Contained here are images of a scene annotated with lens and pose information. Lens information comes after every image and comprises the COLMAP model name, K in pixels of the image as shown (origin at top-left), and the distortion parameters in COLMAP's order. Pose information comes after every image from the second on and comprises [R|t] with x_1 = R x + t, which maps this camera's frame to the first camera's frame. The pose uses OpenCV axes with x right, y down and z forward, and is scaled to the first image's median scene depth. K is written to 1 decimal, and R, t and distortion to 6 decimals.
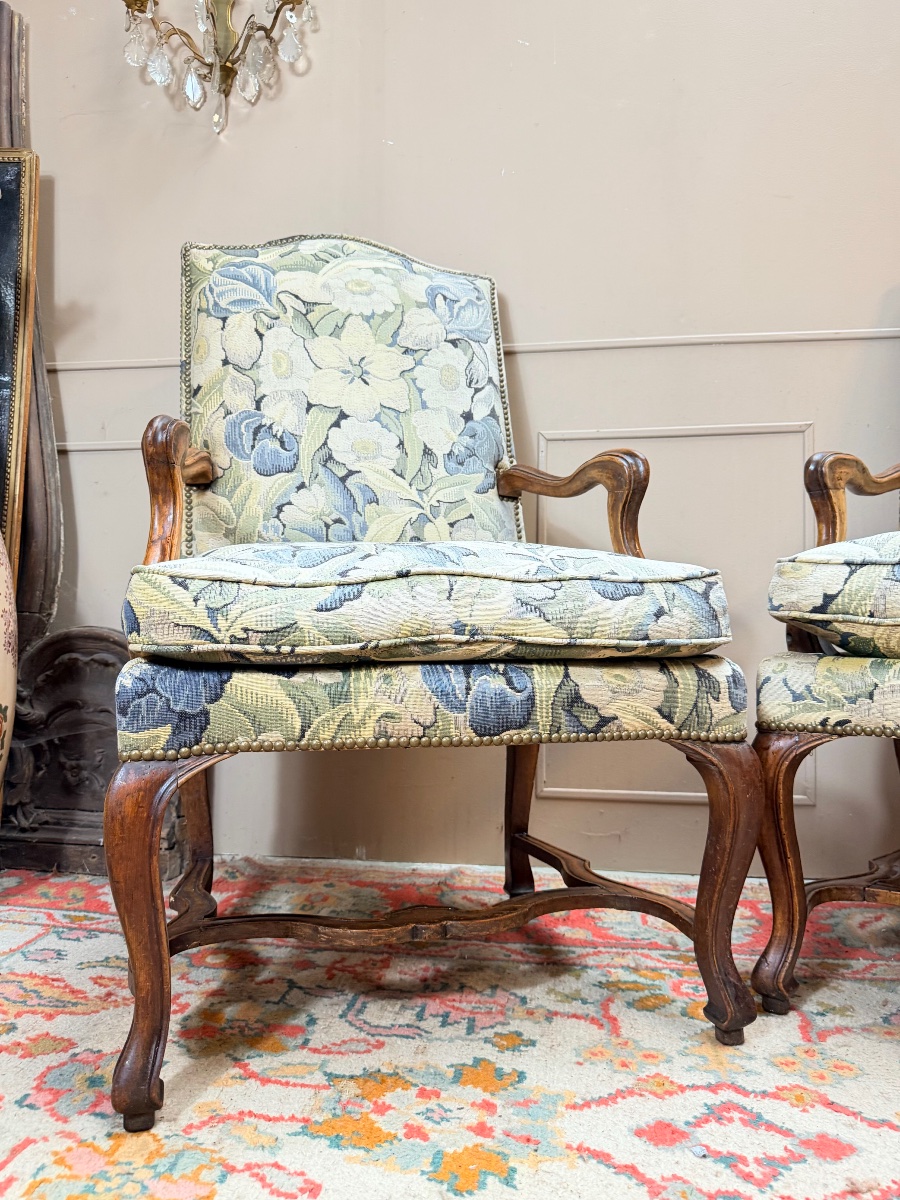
lens RADIAL K [[884.7, 0, 444.3], [0, 884.7, 598.5], [0, 0, 1]] dist [0.001947, -0.008267]
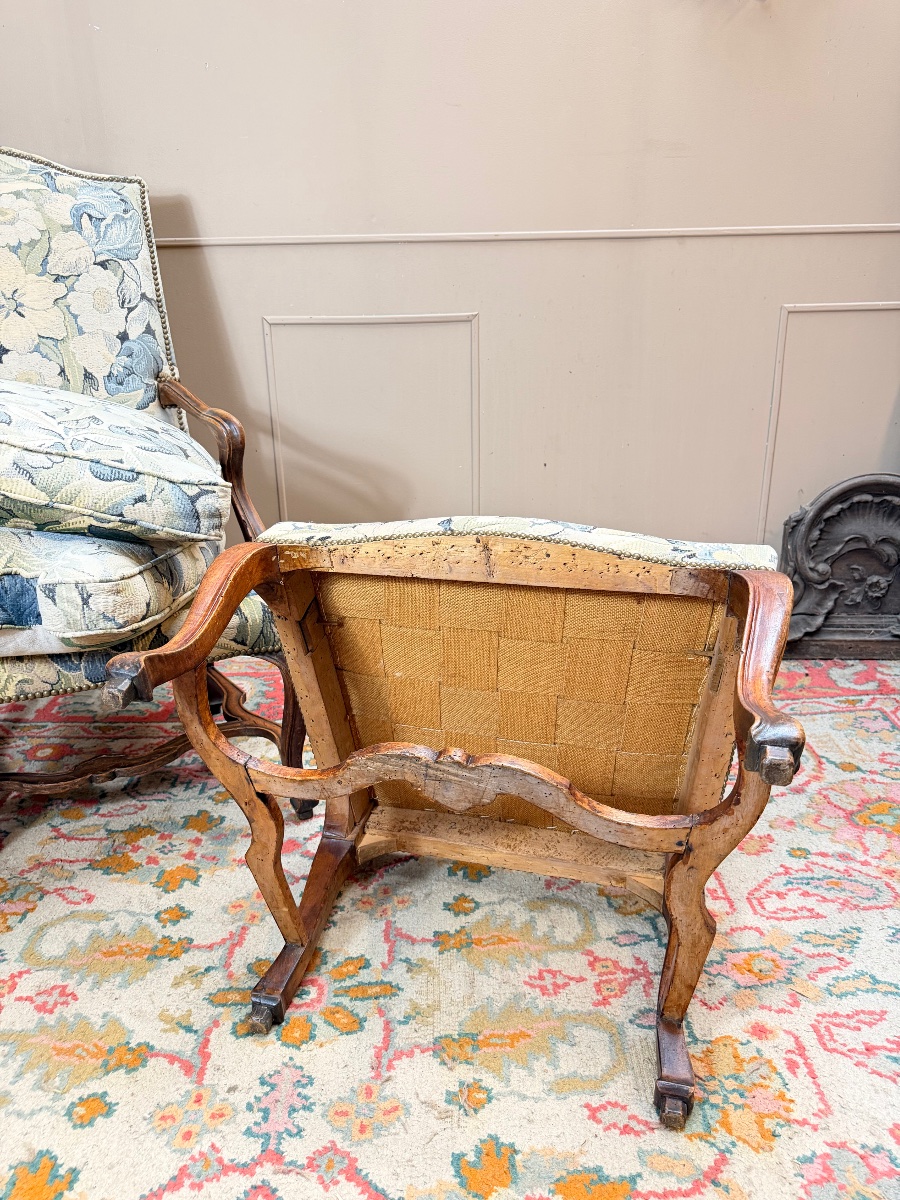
lens RADIAL K [[860.5, 0, 452.8], [0, 860.5, 597.8], [0, 0, 1]] dist [-0.003108, -0.007974]
pose [[0.988577, -0.071367, 0.132751, 0.304919], [0.018296, 0.931098, 0.364310, -0.429545], [-0.149604, -0.357720, 0.921767, -0.429633]]
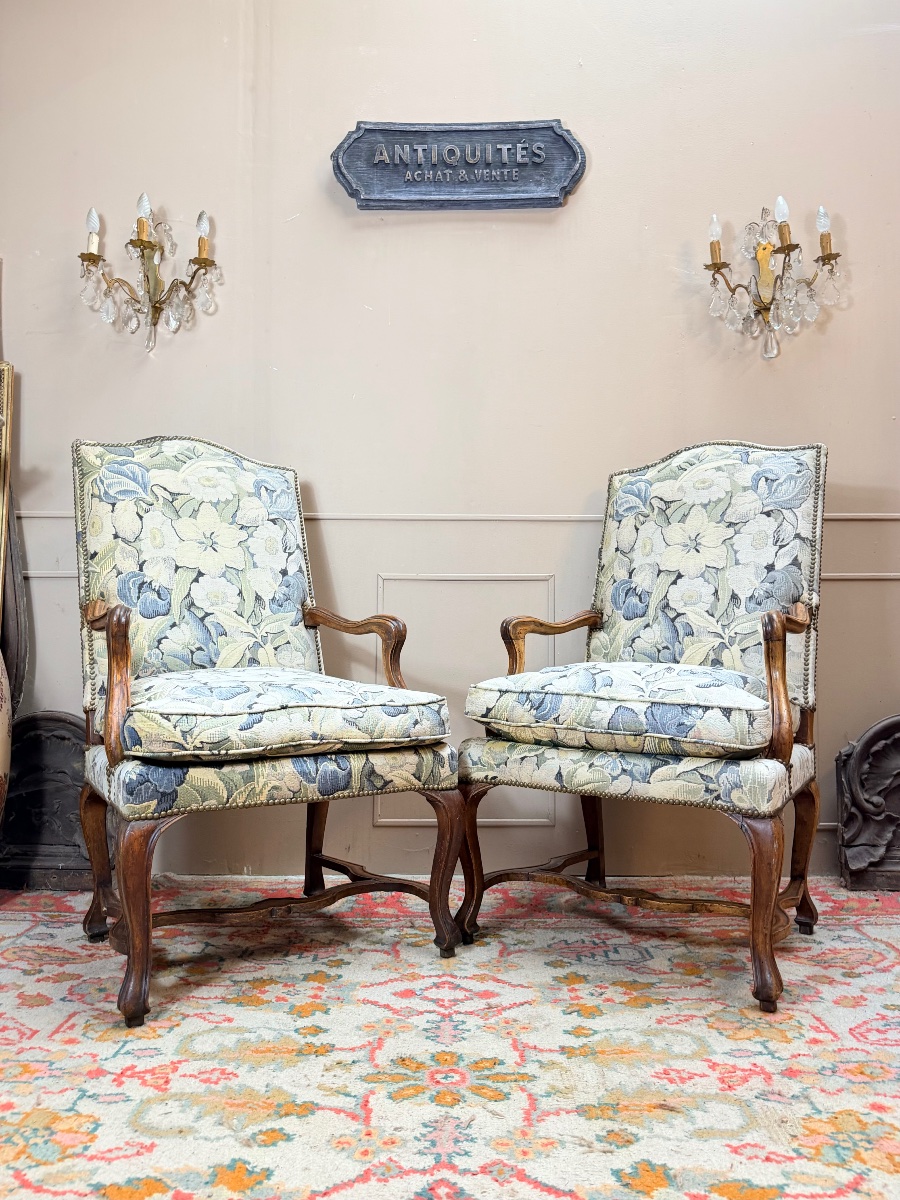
lens RADIAL K [[914.6, 0, 451.8], [0, 914.6, 598.8], [0, 0, 1]] dist [0.001479, -0.005524]
pose [[0.991119, 0.008263, 0.132722, 0.051830], [-0.004629, 0.999607, -0.027665, -0.178998], [-0.132898, 0.026805, 0.990767, -0.849196]]
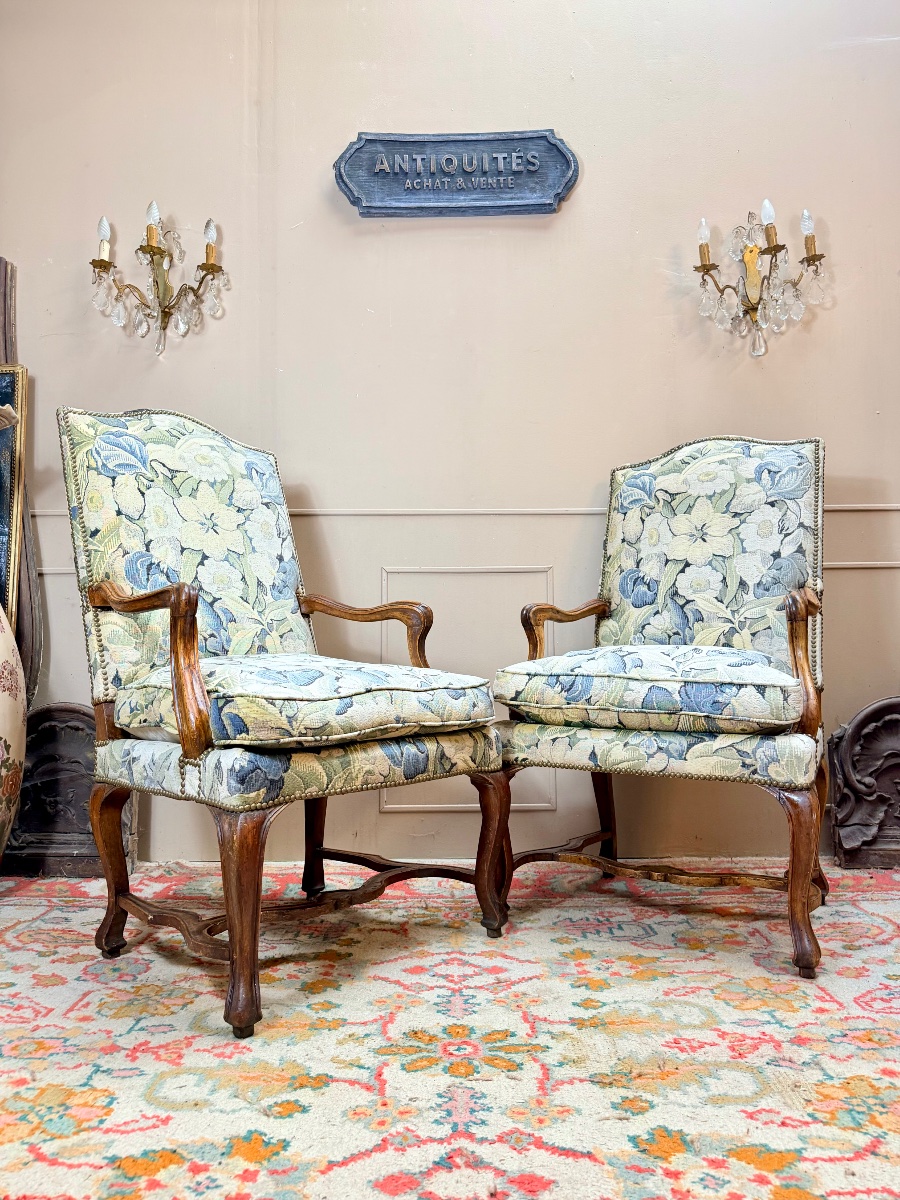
lens RADIAL K [[870.4, 0, 451.4], [0, 870.4, 595.8], [0, 0, 1]] dist [-0.002413, -0.002592]
pose [[0.990534, 0.000732, 0.137264, 0.040068], [0.004959, 0.999142, -0.041110, -0.132131], [-0.137176, 0.041402, 0.989681, -0.799112]]
